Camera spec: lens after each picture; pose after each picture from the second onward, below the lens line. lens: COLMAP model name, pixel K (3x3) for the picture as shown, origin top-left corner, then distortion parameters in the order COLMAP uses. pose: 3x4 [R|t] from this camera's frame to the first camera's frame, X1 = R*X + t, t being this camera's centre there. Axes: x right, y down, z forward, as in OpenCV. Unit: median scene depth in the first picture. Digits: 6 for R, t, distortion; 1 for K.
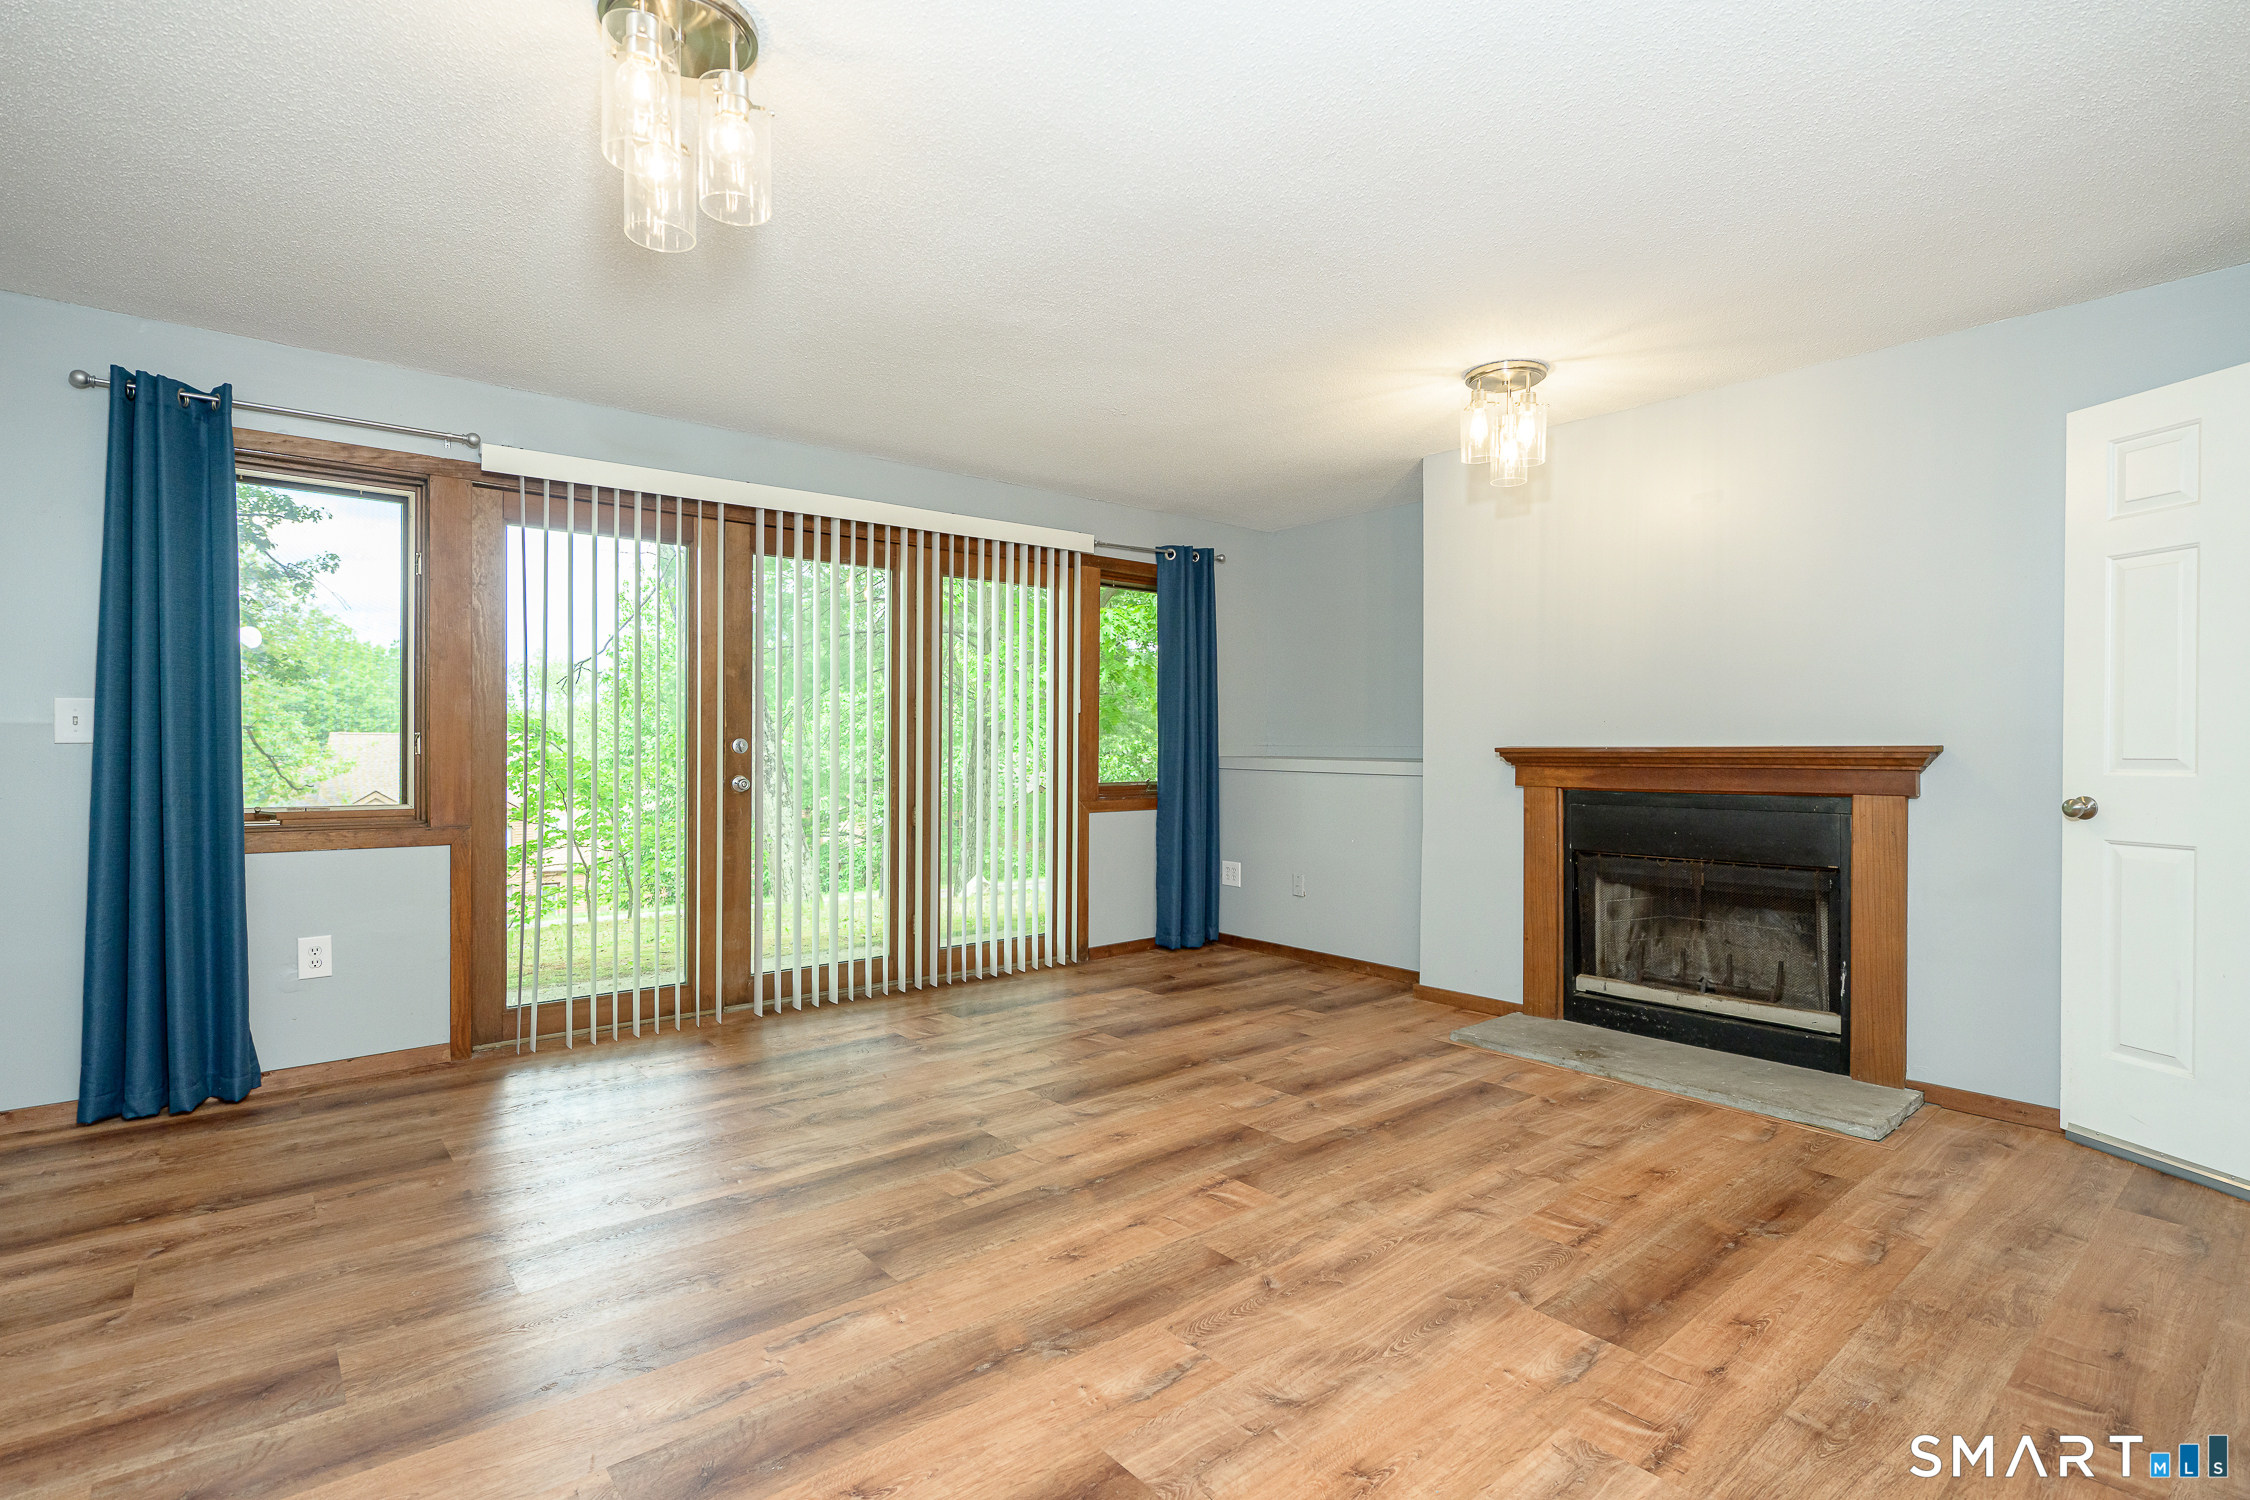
lens RADIAL K [[1064.9, 0, 1127.6], [0, 1064.9, 751.4], [0, 0, 1]] dist [-0.005513, -0.000892]
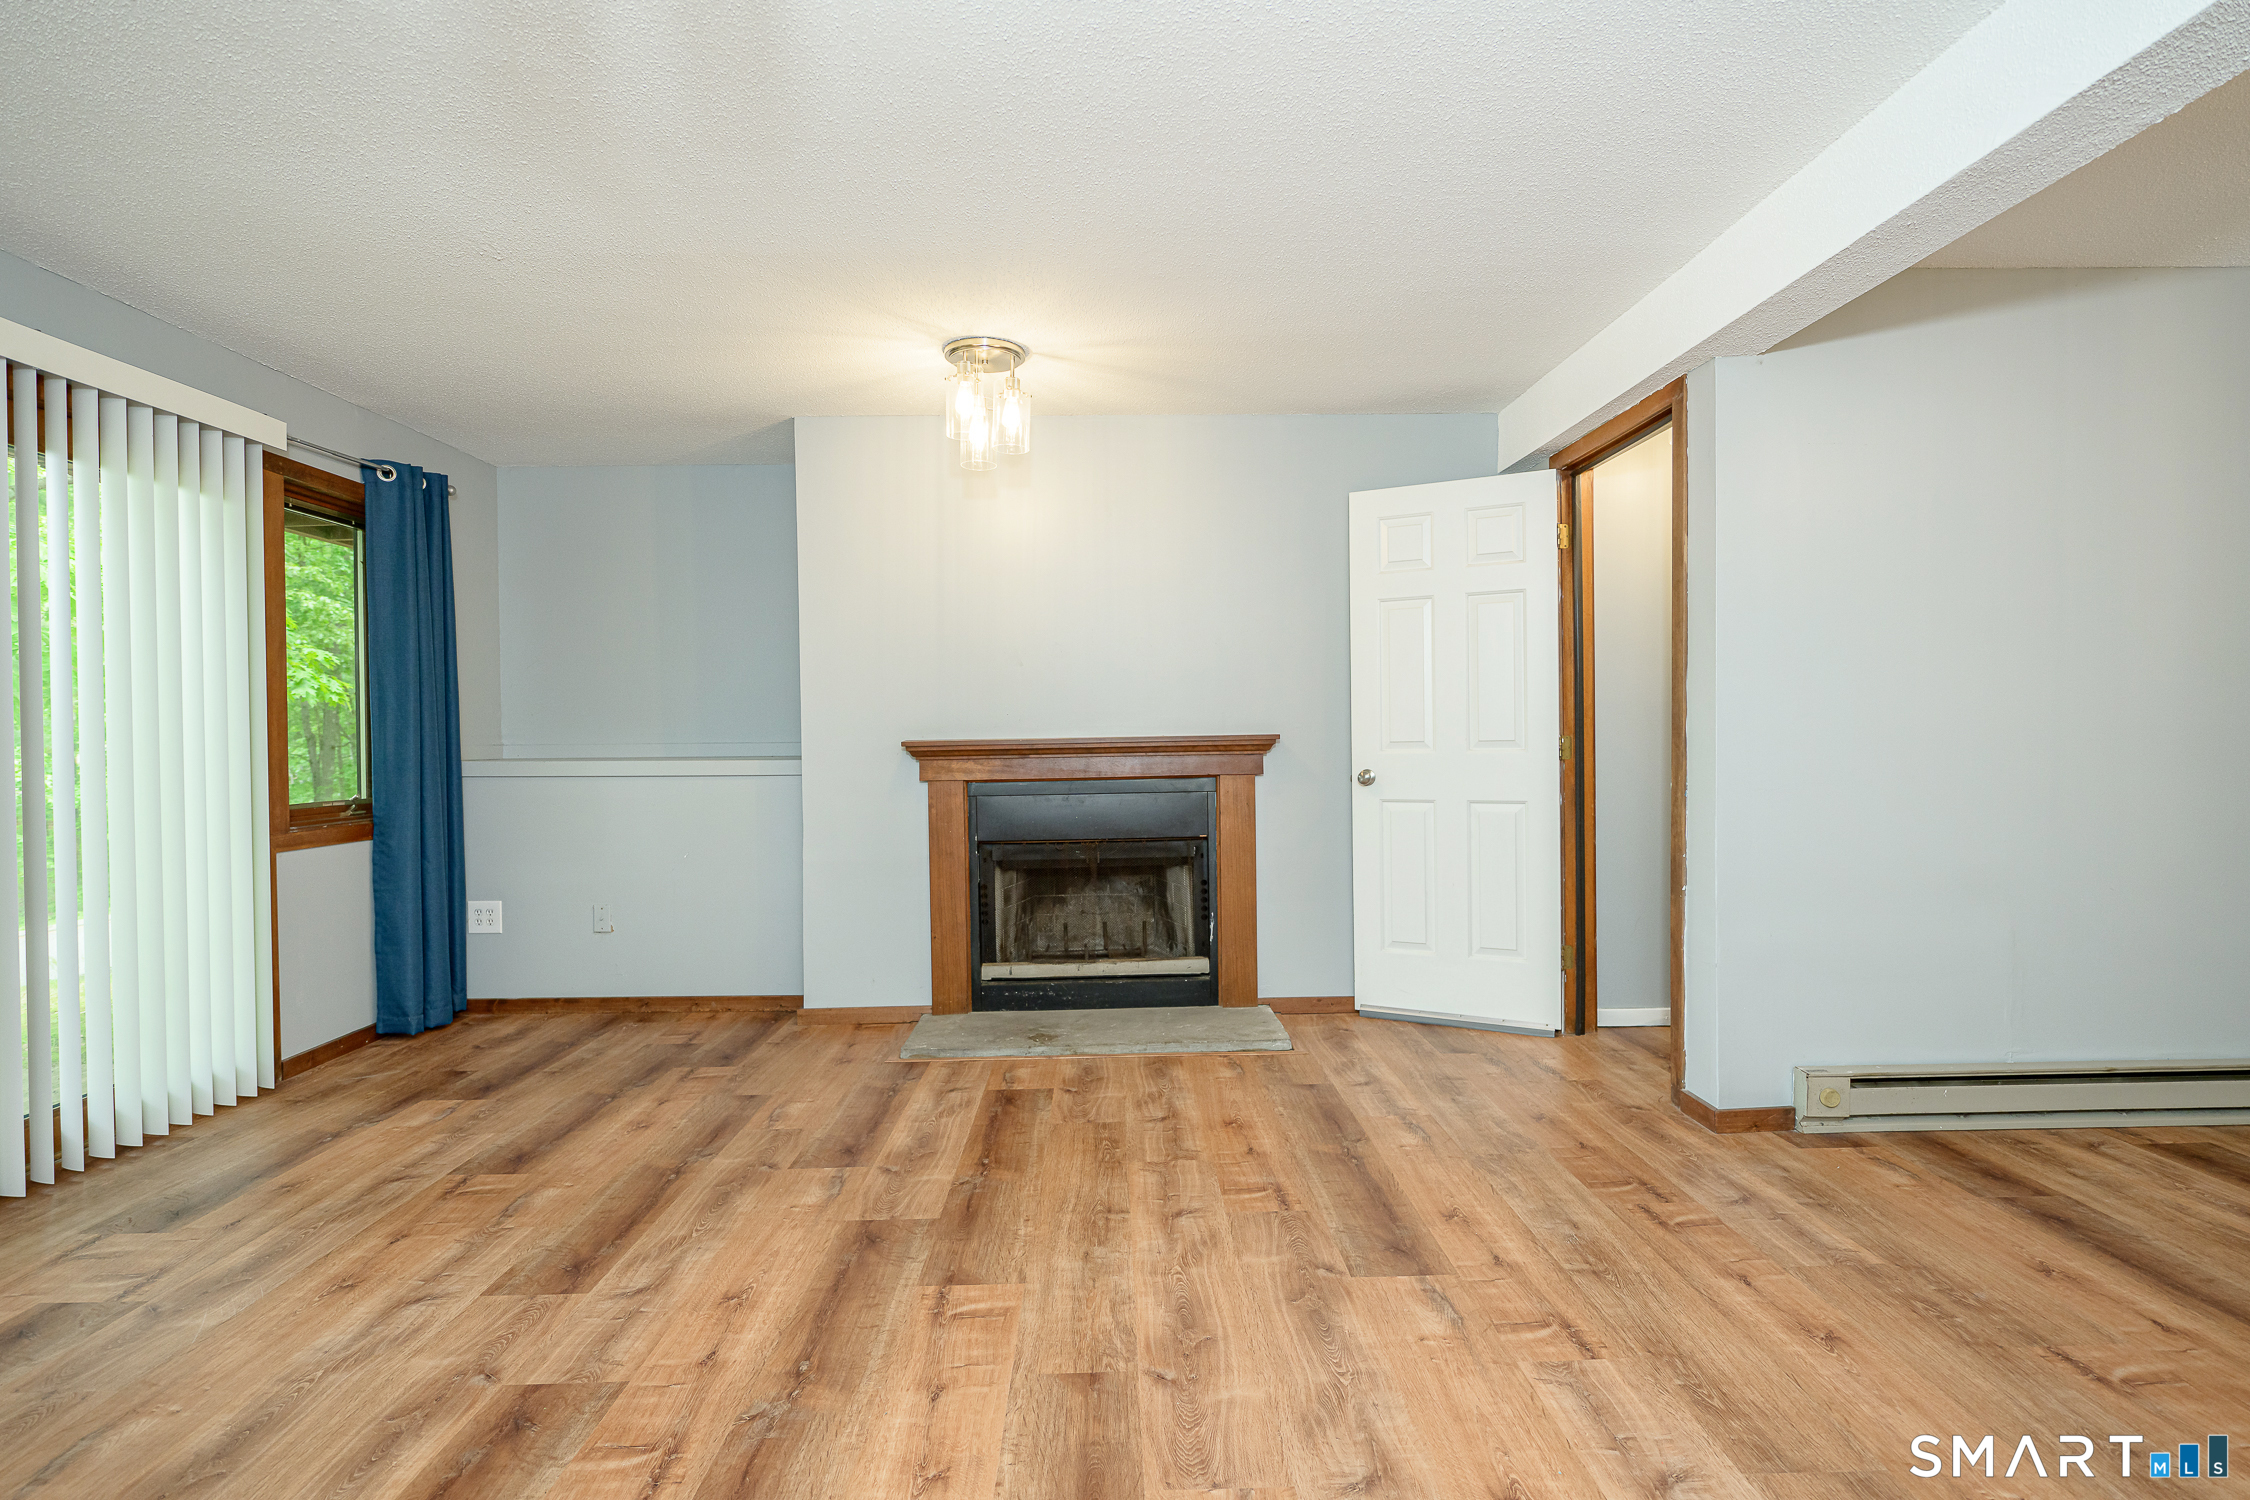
lens RADIAL K [[1064.9, 0, 1127.6], [0, 1064.9, 751.4], [0, 0, 1]] dist [-0.005513, -0.000892]
pose [[0.630036, -0.020951, 0.776283, -0.331708], [0.018446, 0.999758, 0.012011, -0.003282], [-0.776346, 0.006752, 0.630270, 0.306834]]
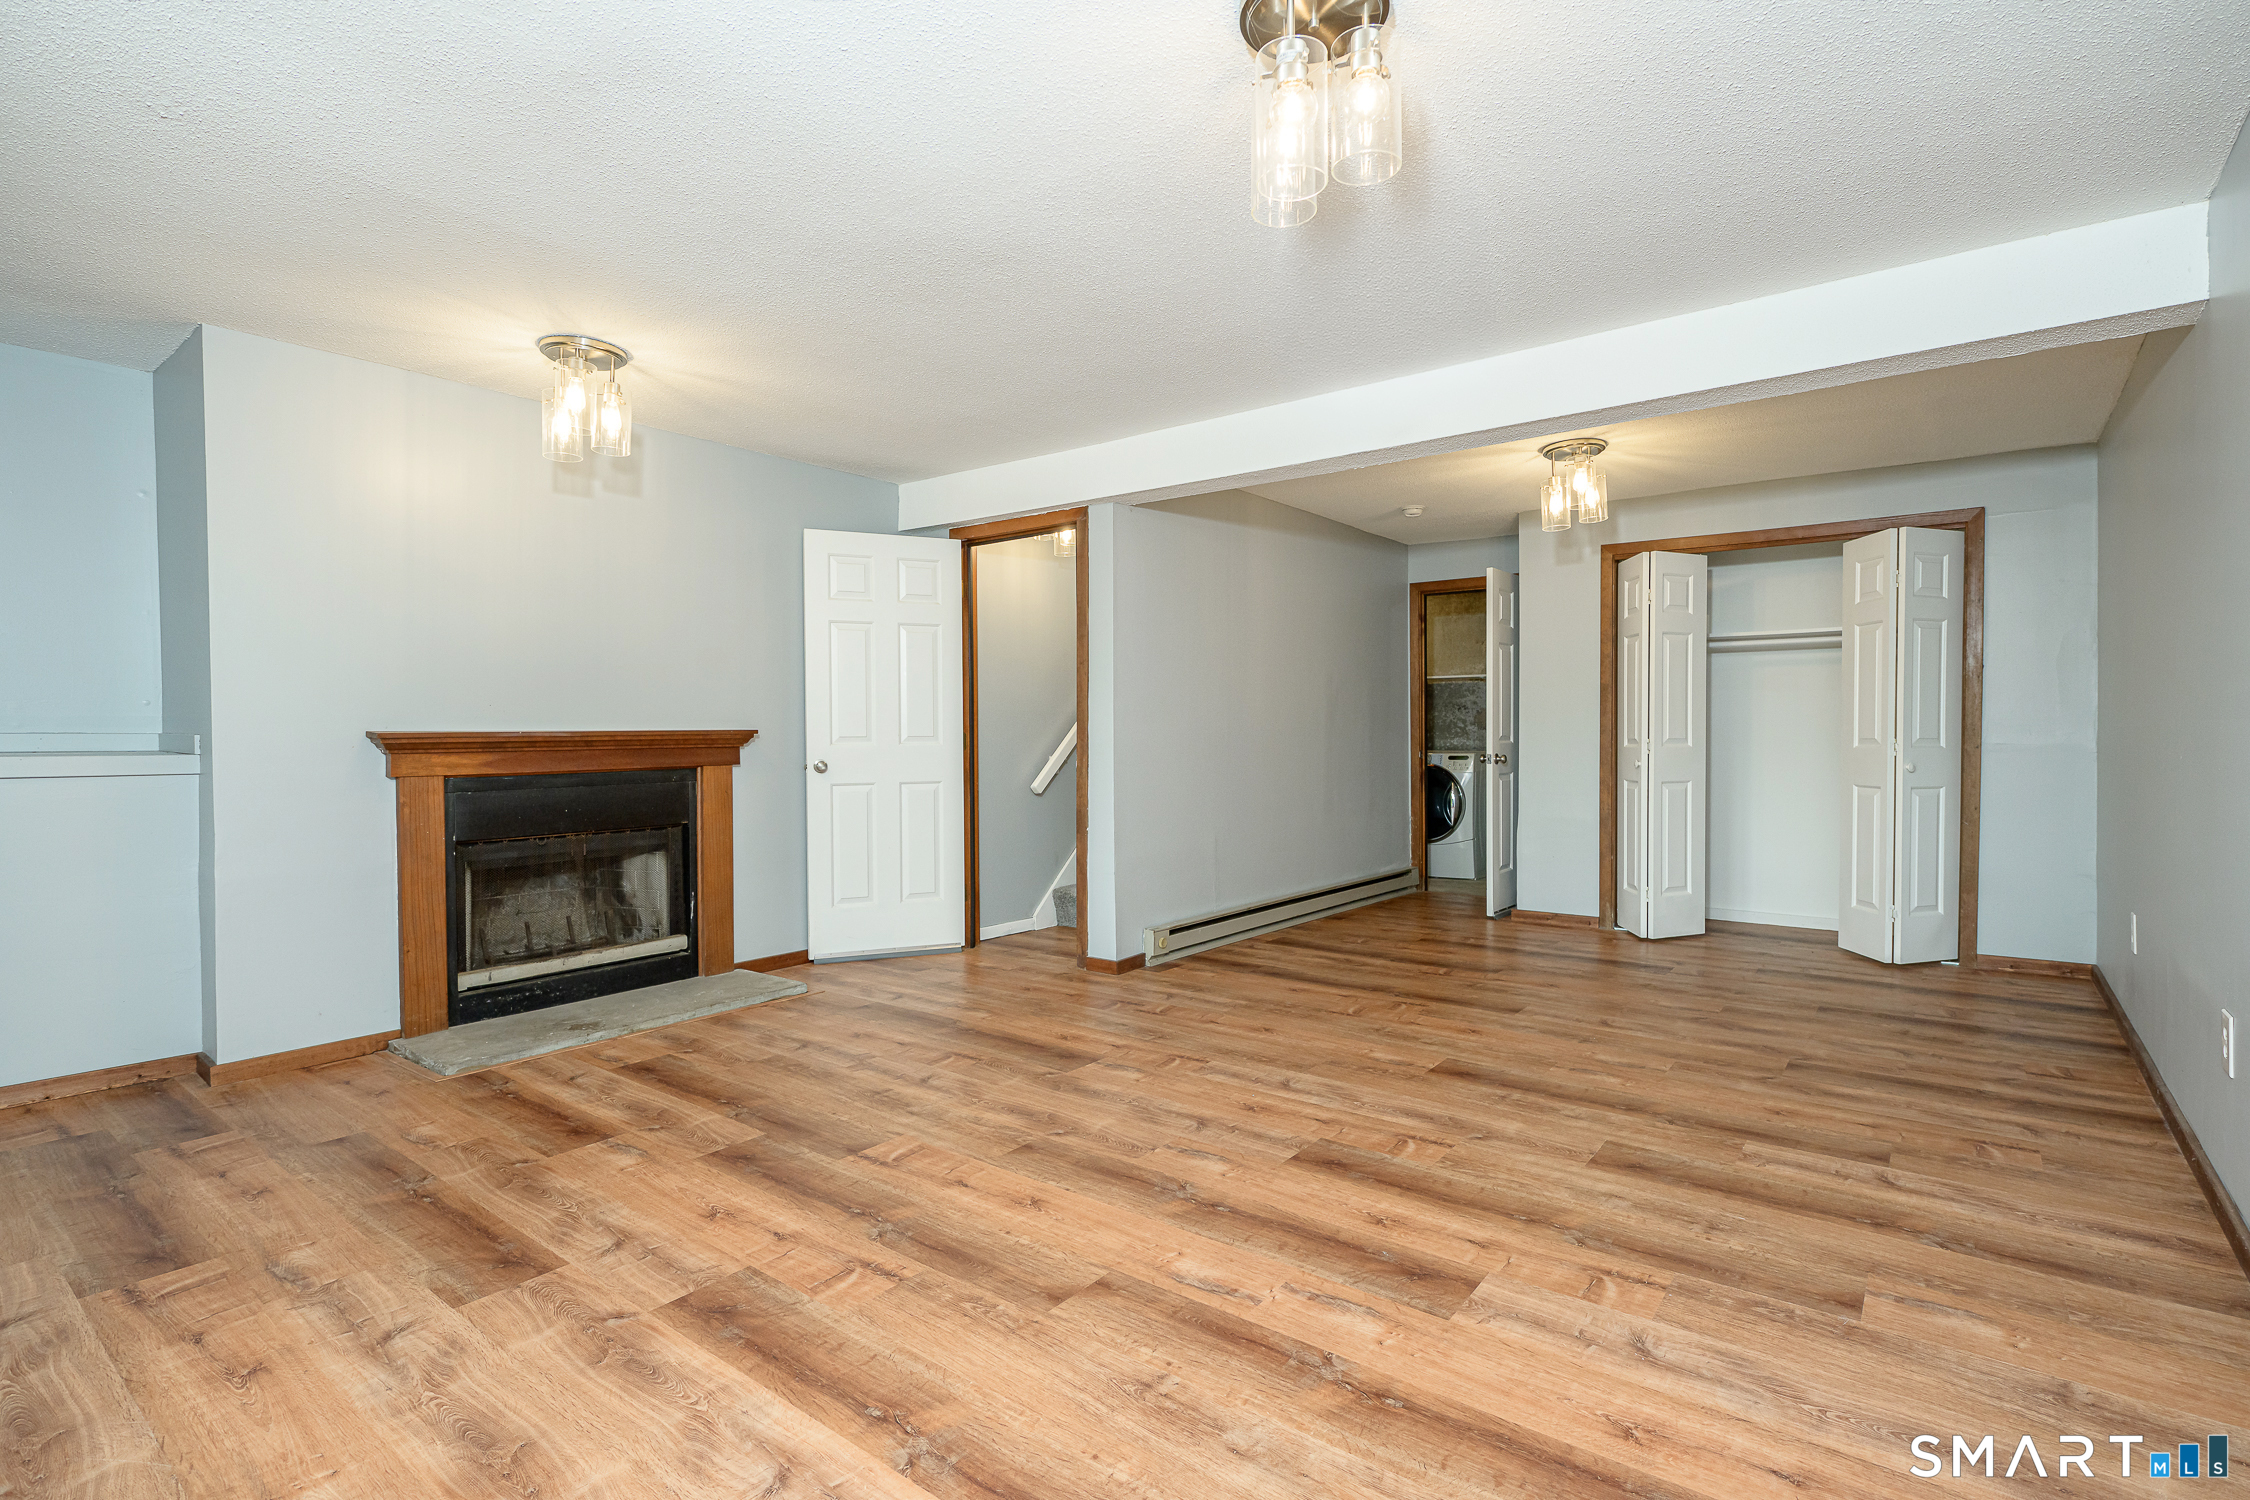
lens RADIAL K [[1064.9, 0, 1127.6], [0, 1064.9, 751.4], [0, 0, 1]] dist [-0.005513, -0.000892]
pose [[-0.207741, -0.020618, 0.977967, -0.742686], [0.006543, 0.999726, 0.022467, -0.004829], [-0.978162, 0.011067, -0.207549, 0.746488]]
